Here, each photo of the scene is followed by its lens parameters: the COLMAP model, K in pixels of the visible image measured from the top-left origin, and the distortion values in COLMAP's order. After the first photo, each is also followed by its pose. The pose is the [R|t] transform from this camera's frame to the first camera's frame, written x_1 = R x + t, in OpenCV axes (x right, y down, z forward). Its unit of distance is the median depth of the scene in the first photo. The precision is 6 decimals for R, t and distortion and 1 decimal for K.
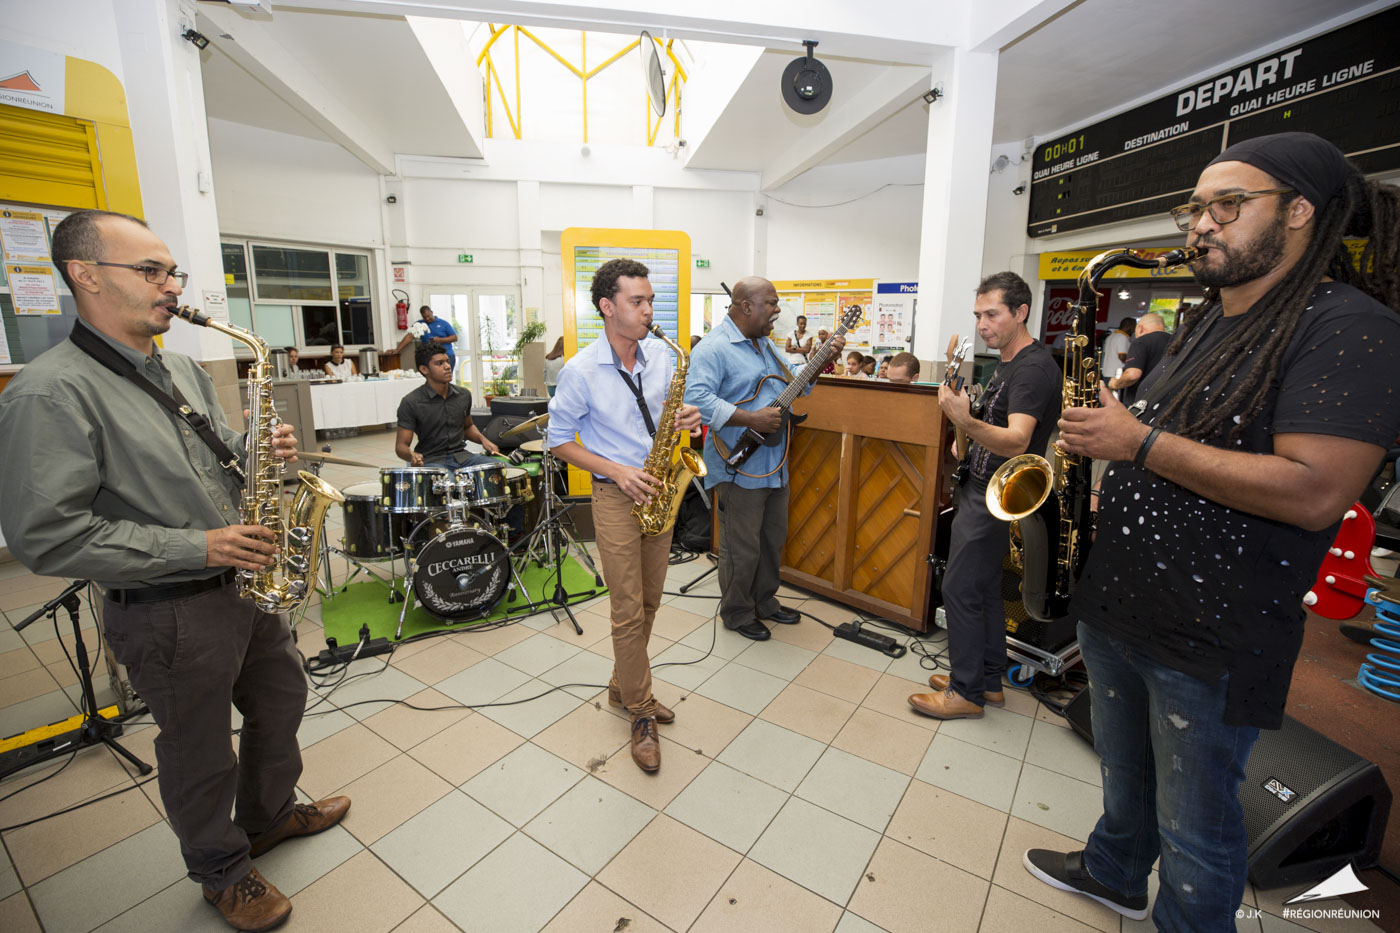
lens RADIAL K [[630.7, 0, 706.0], [0, 630.7, 456.2], [0, 0, 1]] dist [-0.035660, 0.007955]
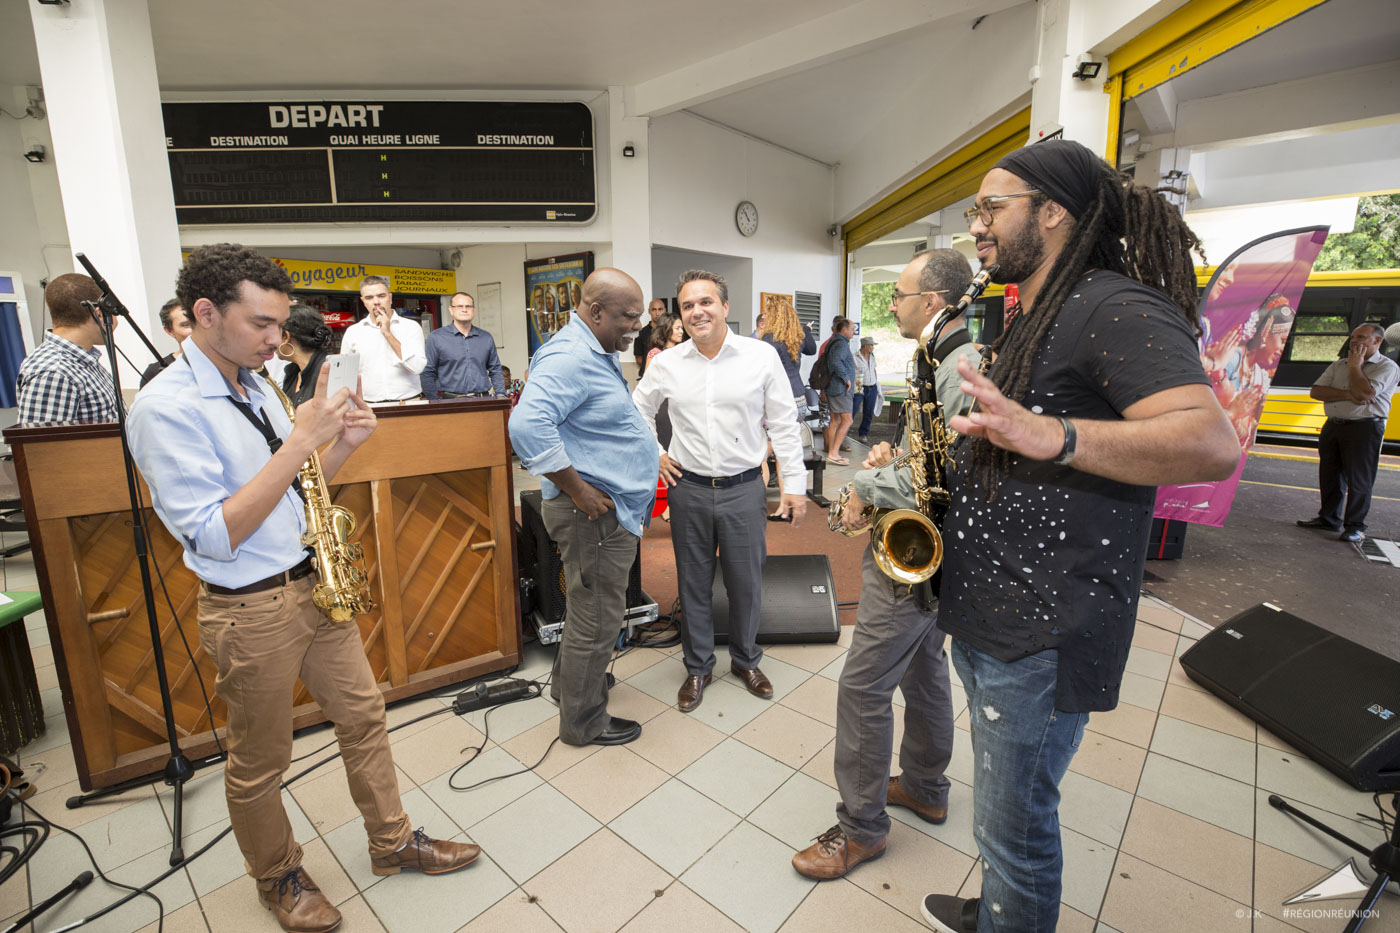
lens RADIAL K [[630.7, 0, 701.3], [0, 630.7, 455.5], [0, 0, 1]] dist [-0.035660, 0.007955]
pose [[0.136218, -0.194031, 0.971492, -0.230206], [0.208899, 0.964209, 0.163286, -0.053766], [-0.968404, 0.180701, 0.171875, 0.249038]]
